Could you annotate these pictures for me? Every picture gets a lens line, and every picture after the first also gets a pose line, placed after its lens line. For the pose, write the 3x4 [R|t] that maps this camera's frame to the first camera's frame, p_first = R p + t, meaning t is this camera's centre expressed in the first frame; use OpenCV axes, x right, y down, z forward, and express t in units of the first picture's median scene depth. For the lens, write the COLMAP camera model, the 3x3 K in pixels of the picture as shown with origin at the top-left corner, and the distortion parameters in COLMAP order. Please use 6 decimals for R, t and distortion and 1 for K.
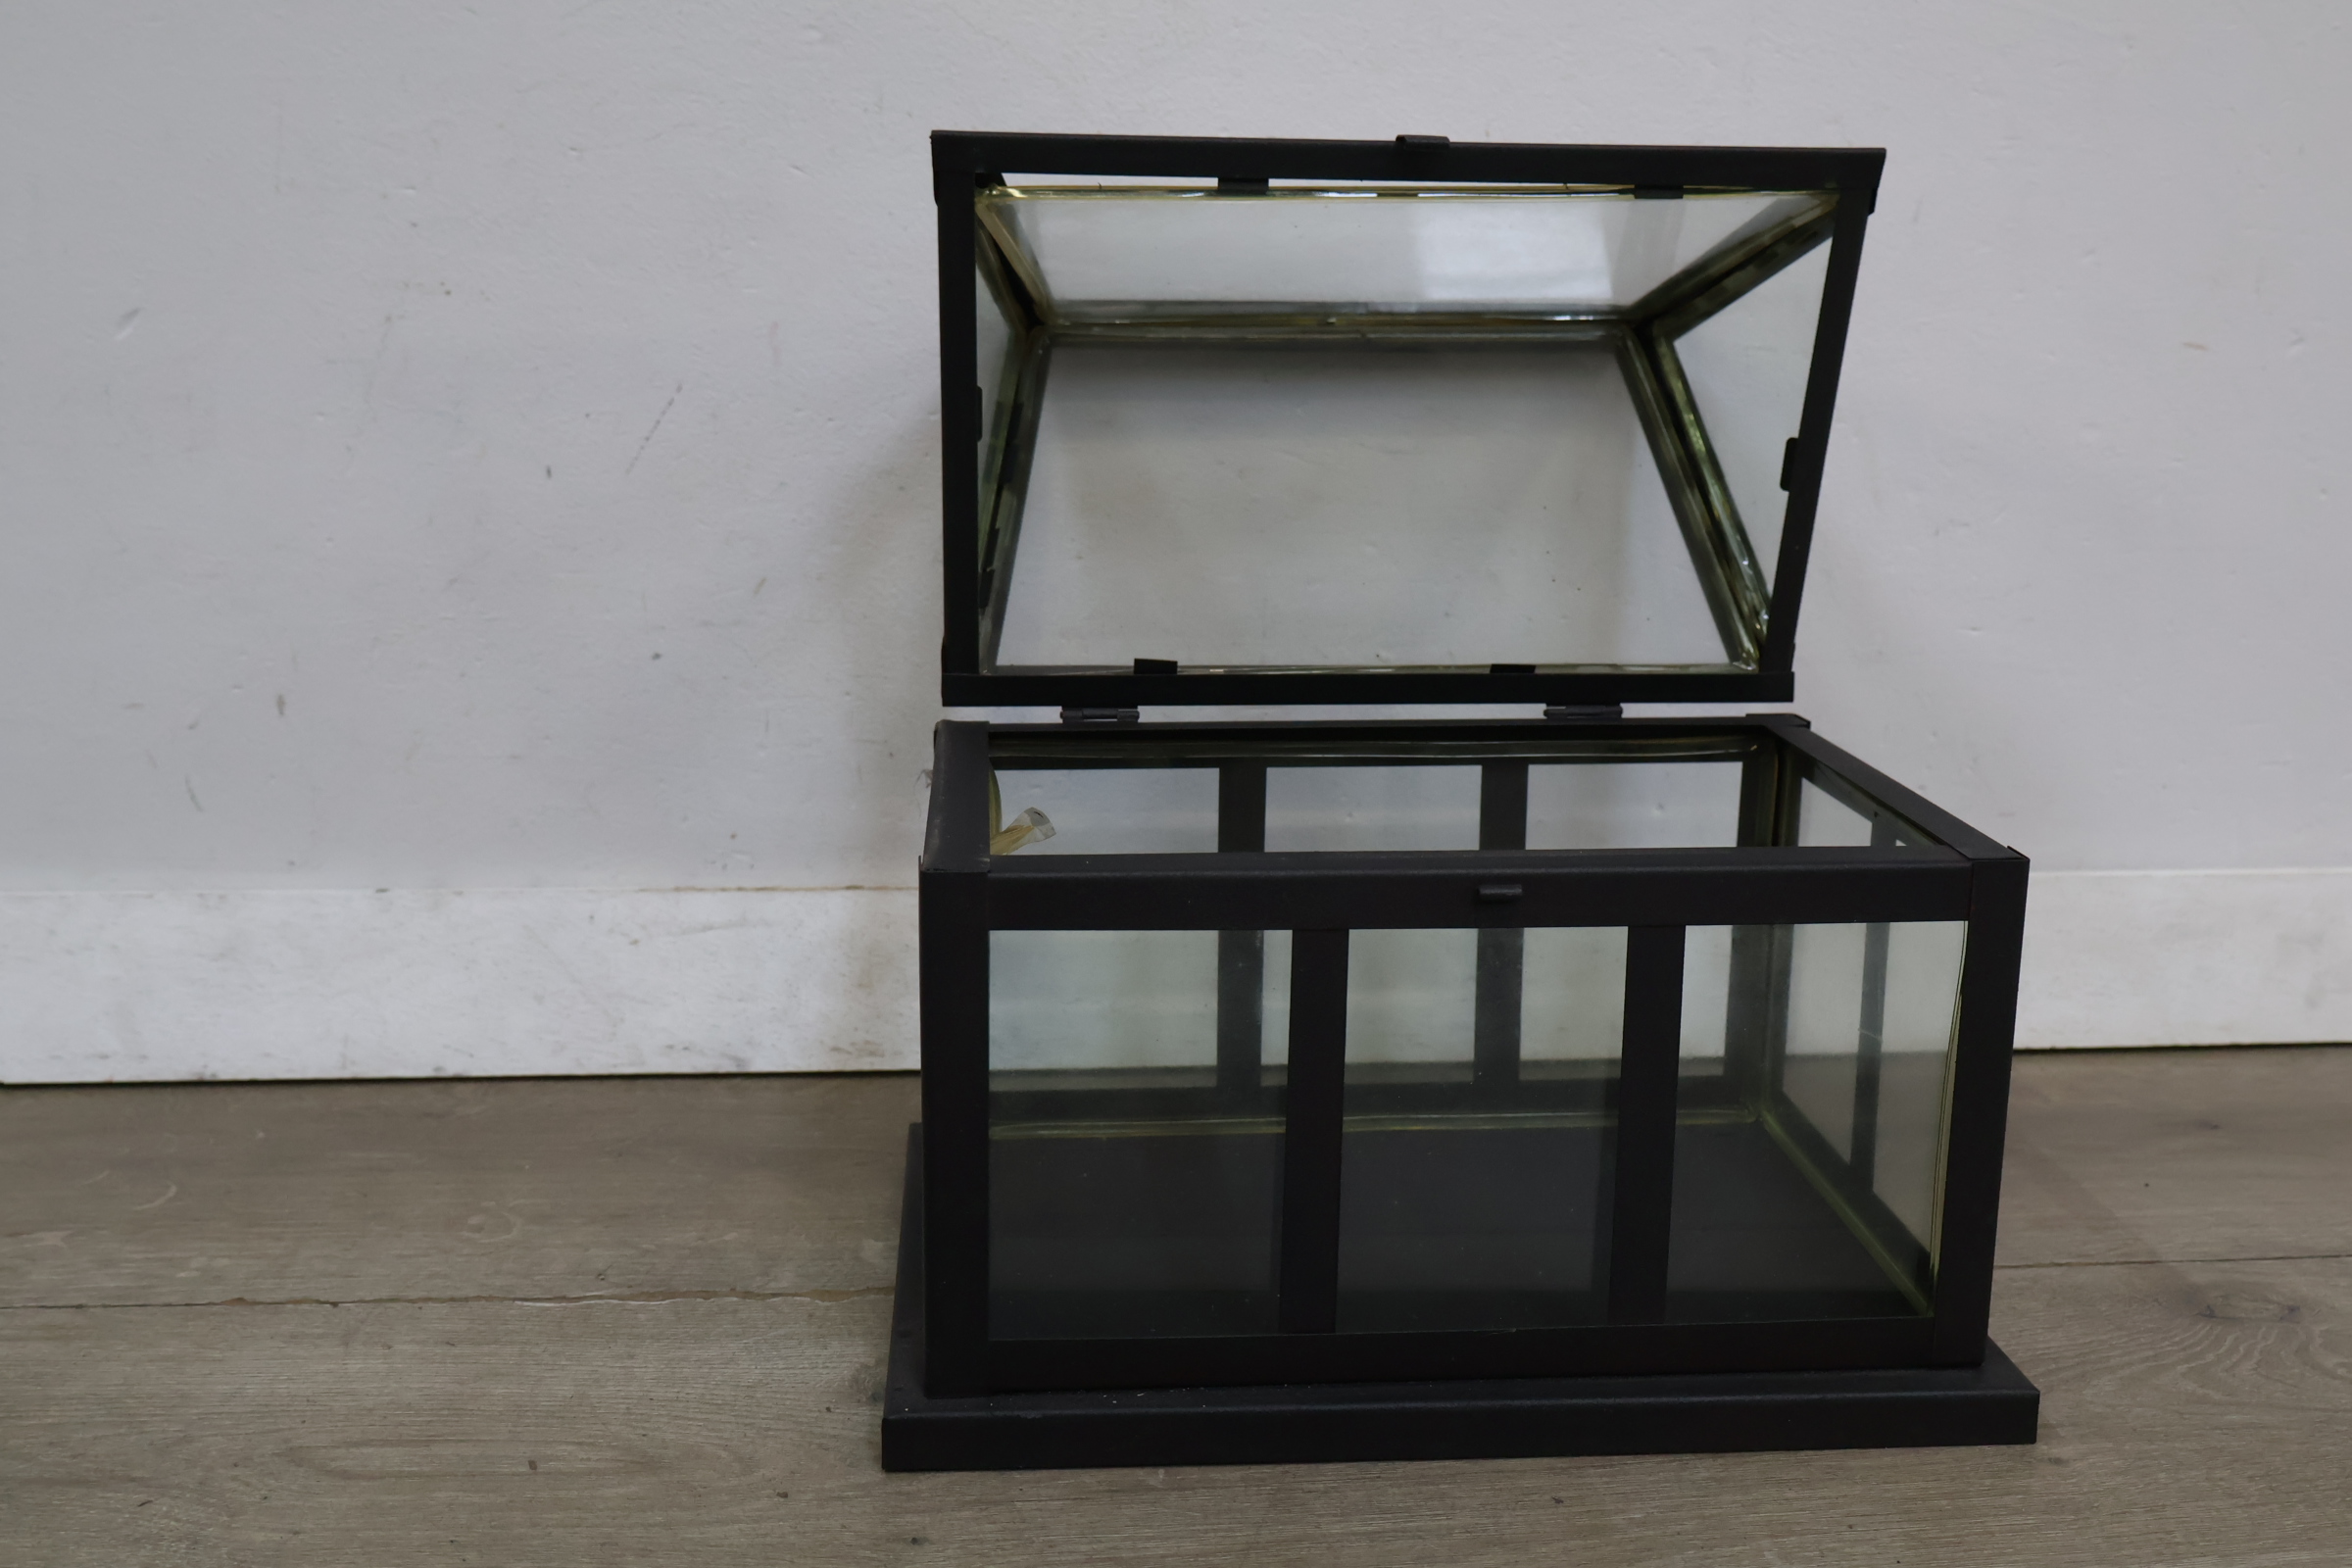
lens RADIAL K [[2296.8, 0, 1171.1], [0, 2296.8, 787.2], [0, 0, 1]] dist [-0.012414, 0.000000]
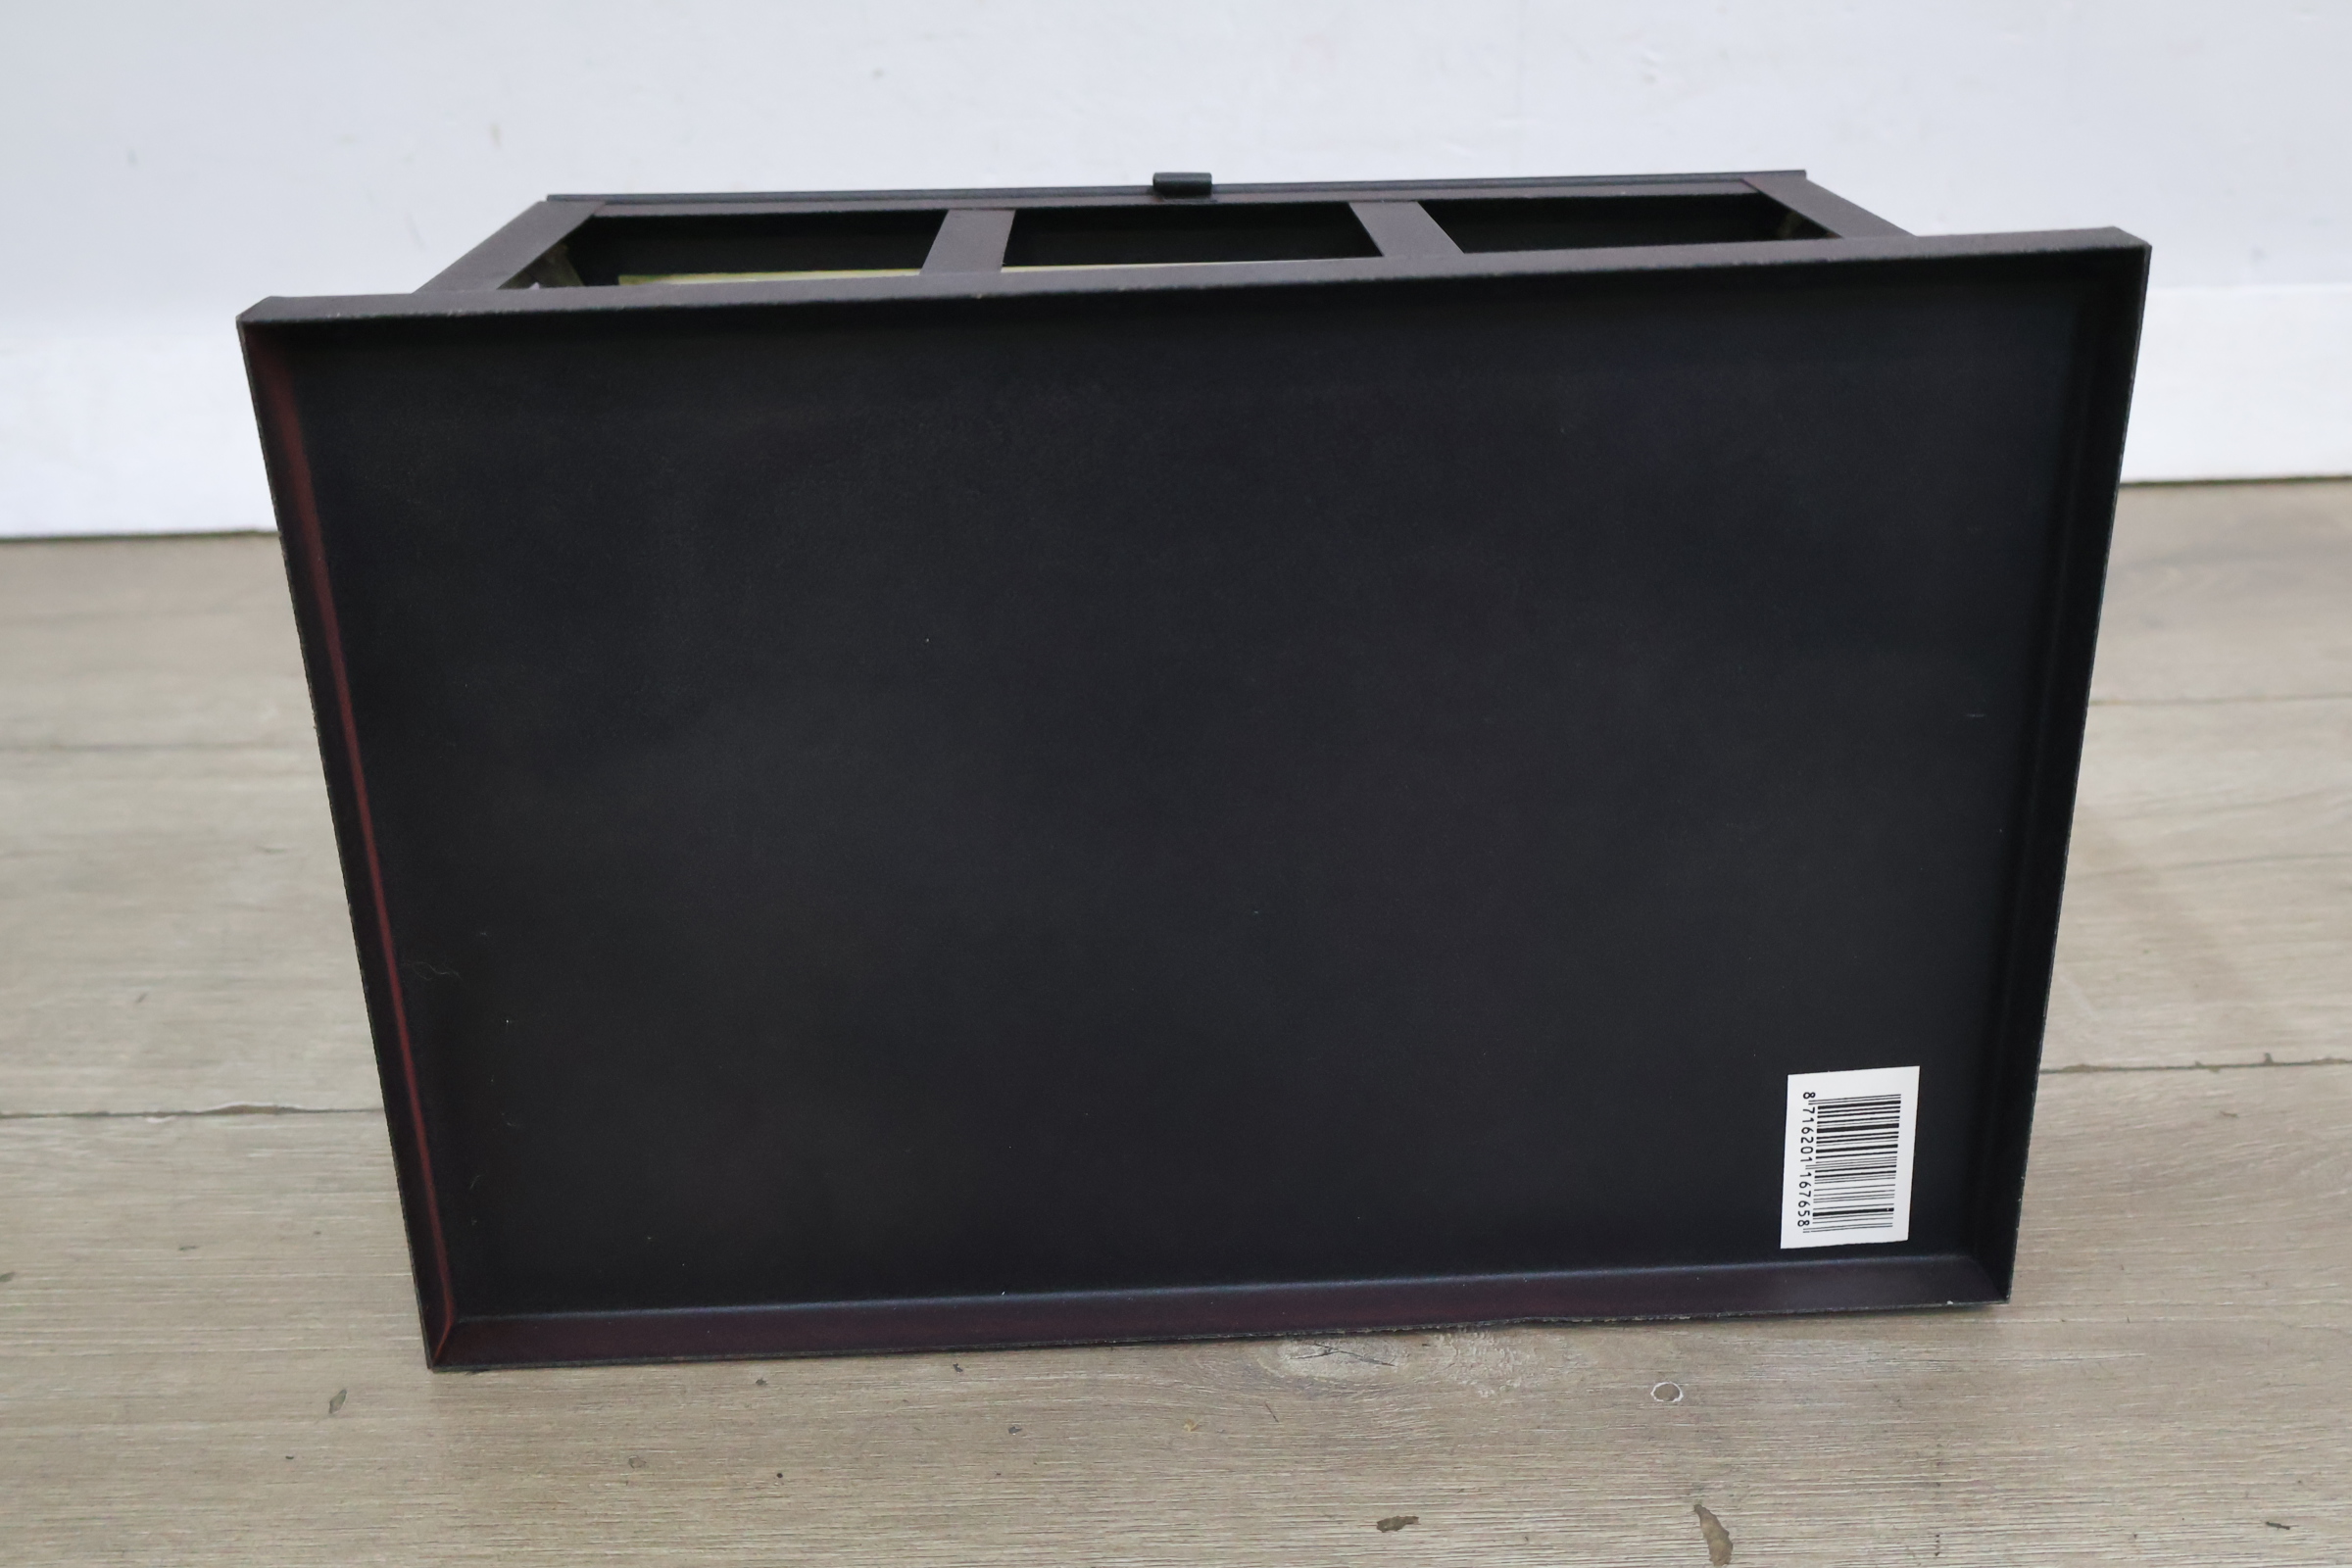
lens RADIAL K [[2296.8, 0, 1167.8], [0, 2296.8, 790.8], [0, 0, 1]] dist [-0.012414, 0.000000]
pose [[0.997614, -0.001009, -0.069038, -0.046114], [0.017398, 0.971303, 0.237209, 0.009732], [0.066818, -0.237844, 0.969002, 0.021258]]
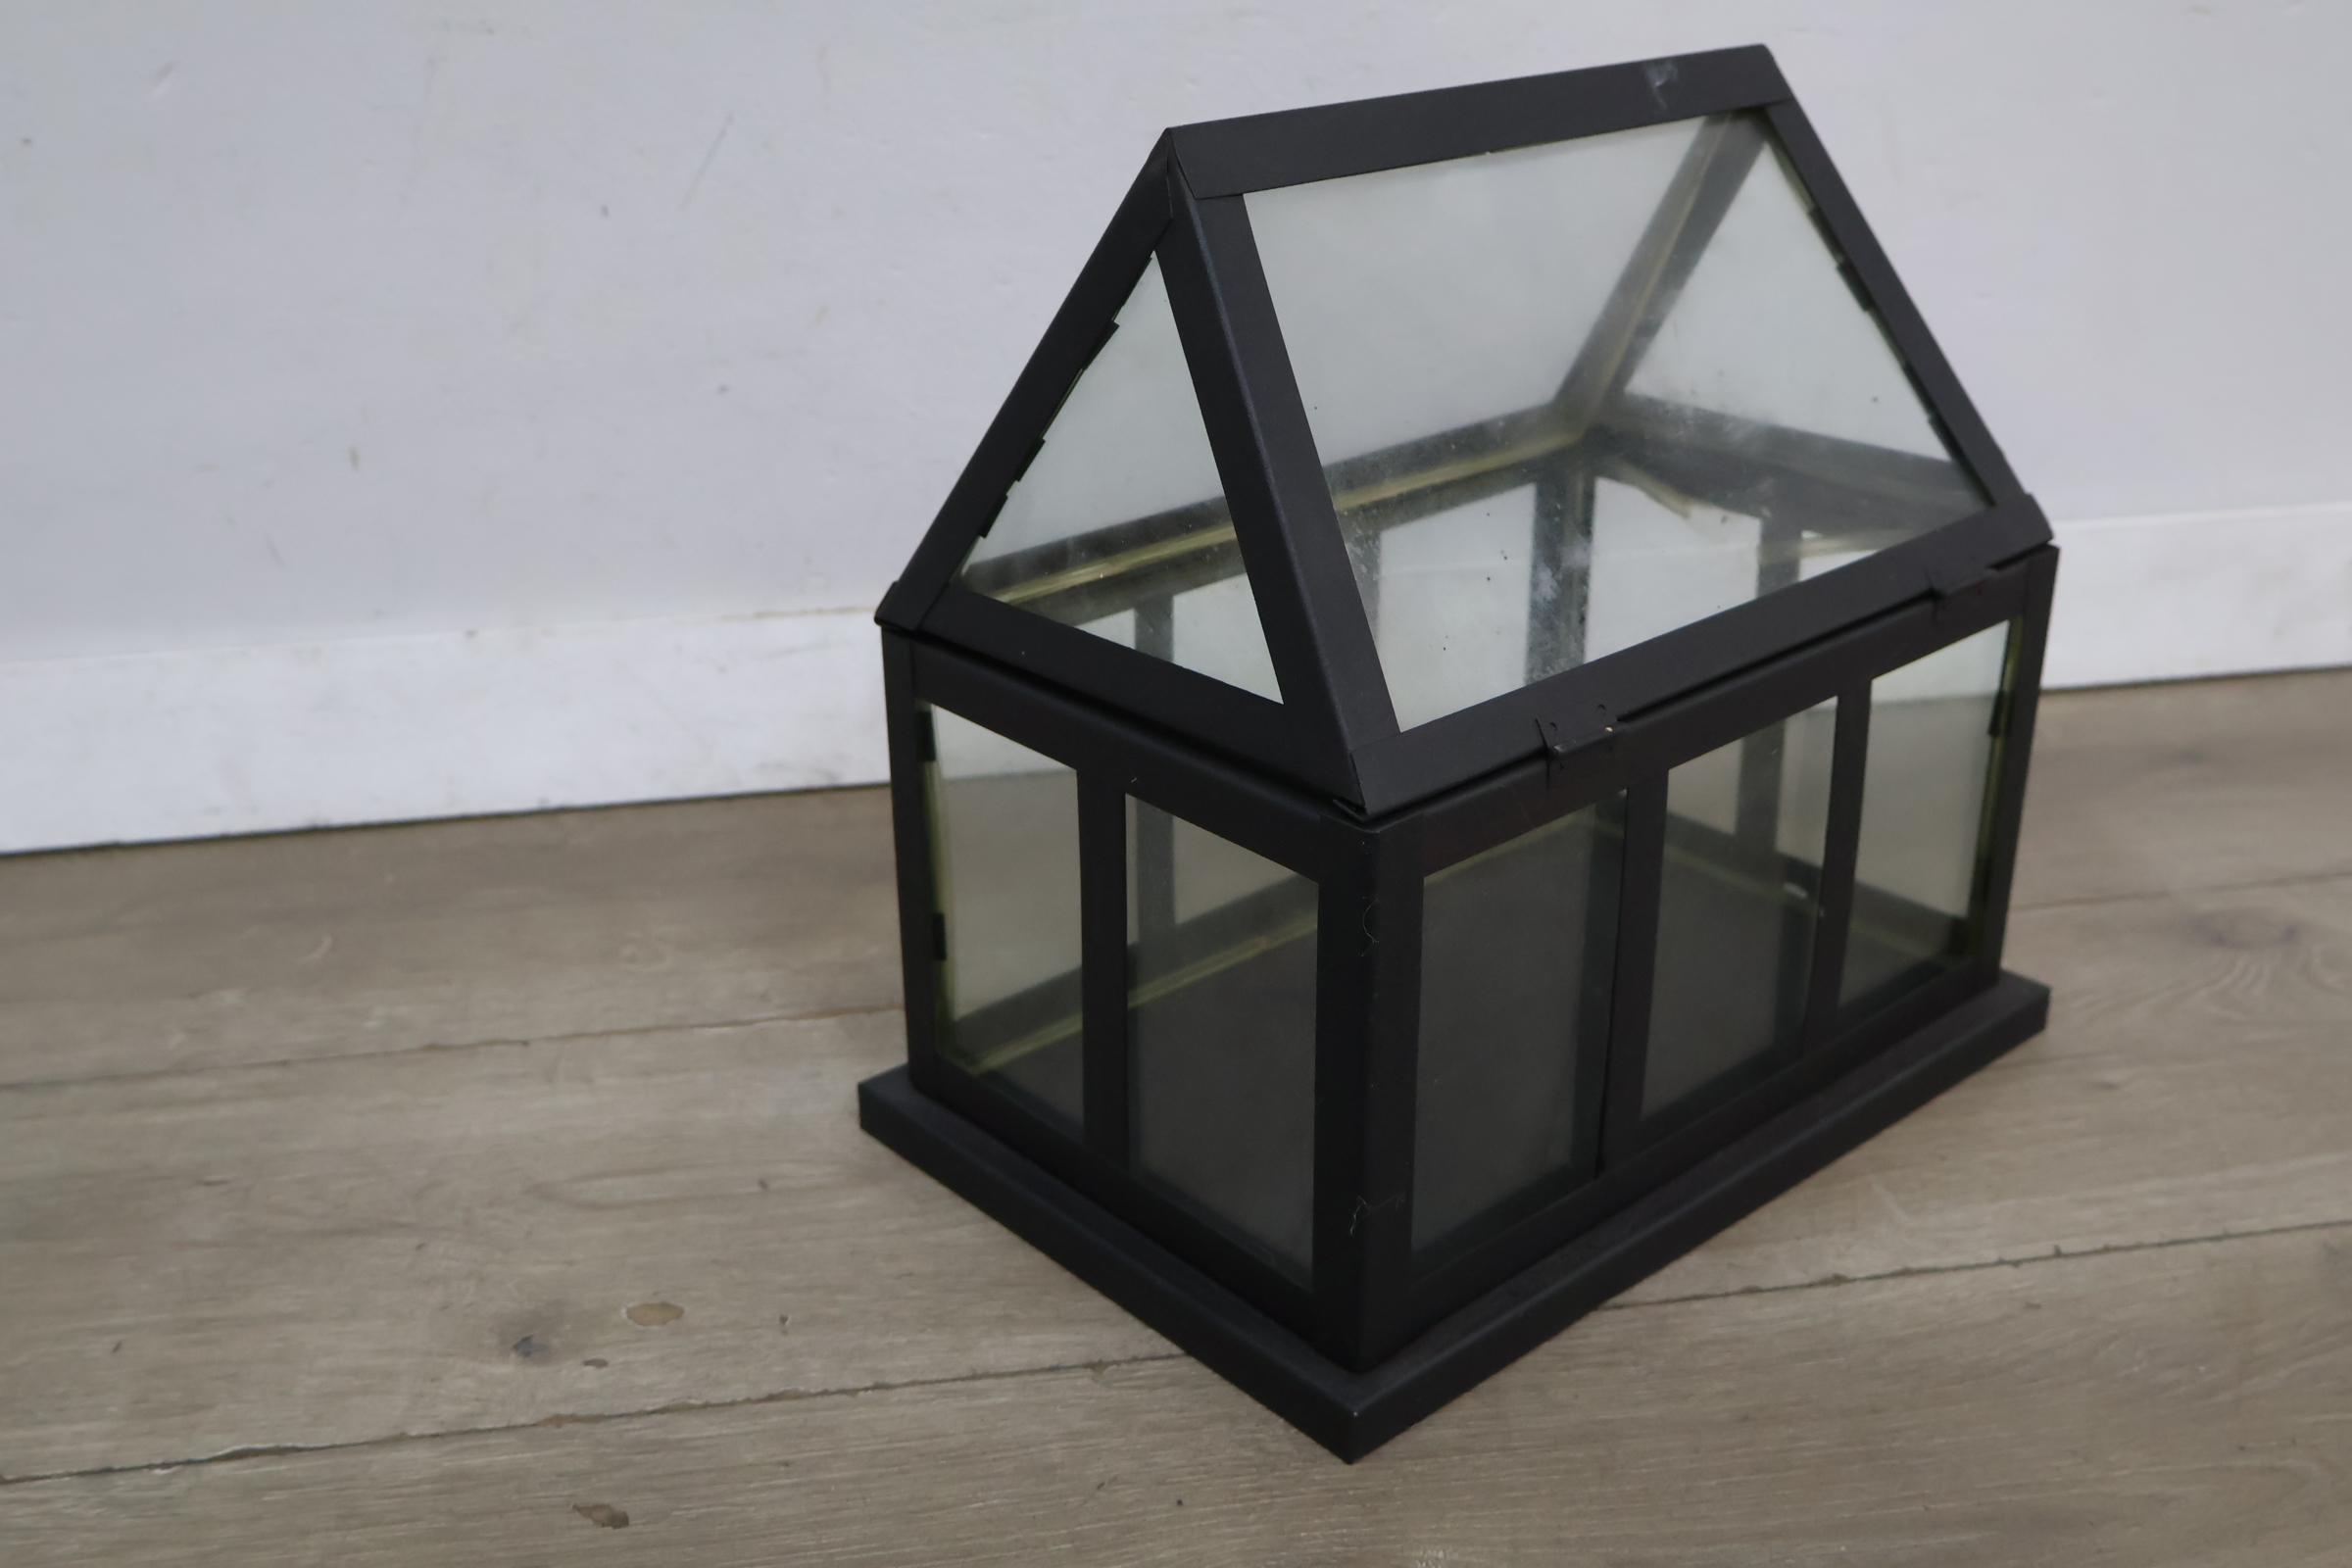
lens RADIAL K [[2296.8, 0, 1170.0], [0, 2296.8, 800.5], [0, 0, 1]] dist [-0.012414, 0.000000]
pose [[0.996476, -0.060118, 0.058488, -0.114671], [0.048586, 0.982145, 0.181742, -0.062818], [-0.068369, -0.178260, 0.981605, -0.050053]]
